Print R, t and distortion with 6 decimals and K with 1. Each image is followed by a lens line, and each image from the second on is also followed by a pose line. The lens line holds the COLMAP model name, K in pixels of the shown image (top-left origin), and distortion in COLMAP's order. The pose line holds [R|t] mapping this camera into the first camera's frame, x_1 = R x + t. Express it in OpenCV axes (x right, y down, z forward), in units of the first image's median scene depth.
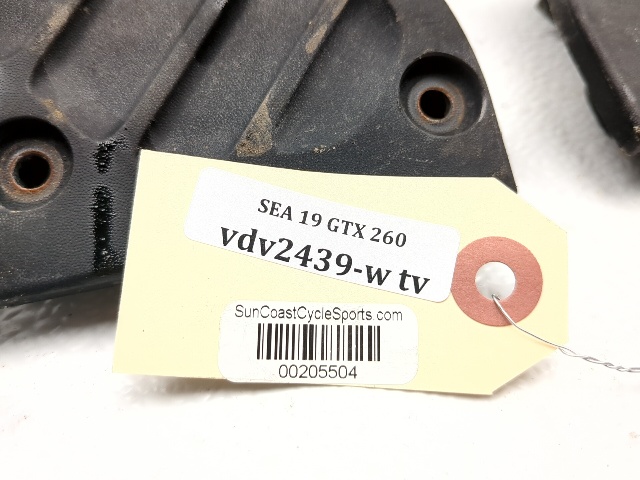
lens RADIAL K [[564.1, 0, 320.0], [0, 564.1, 240.0], [0, 0, 1]] dist [-0.007691, -0.015724]
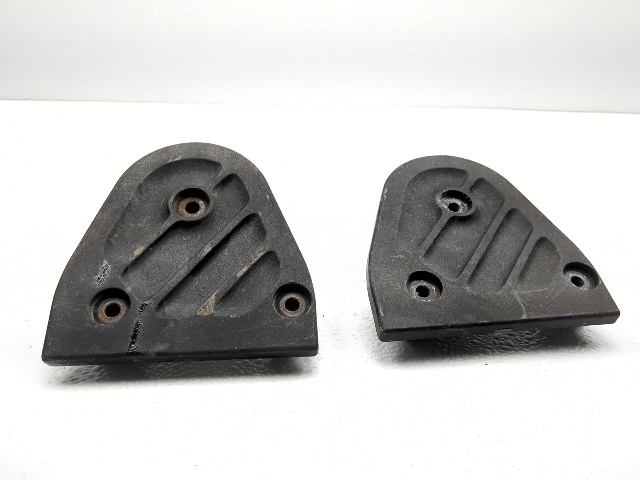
lens RADIAL K [[564.1, 0, 320.0], [0, 564.1, 240.0], [0, 0, 1]] dist [-0.007691, -0.015724]
pose [[0.988990, 0.103608, -0.105658, 0.559550], [-0.135160, 0.923149, -0.359899, 0.330345], [0.060250, 0.370217, 0.926989, -1.227348]]
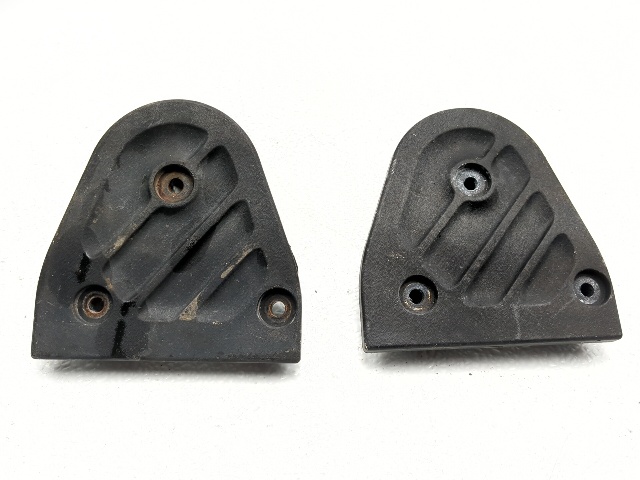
lens RADIAL K [[564.1, 0, 320.0], [0, 564.1, 240.0], [0, 0, 1]] dist [-0.007691, -0.015724]
pose [[0.971853, 0.208932, -0.108853, 0.582910], [-0.205794, 0.977801, 0.039431, -0.658729], [0.114675, -0.015920, 0.993275, -1.200524]]
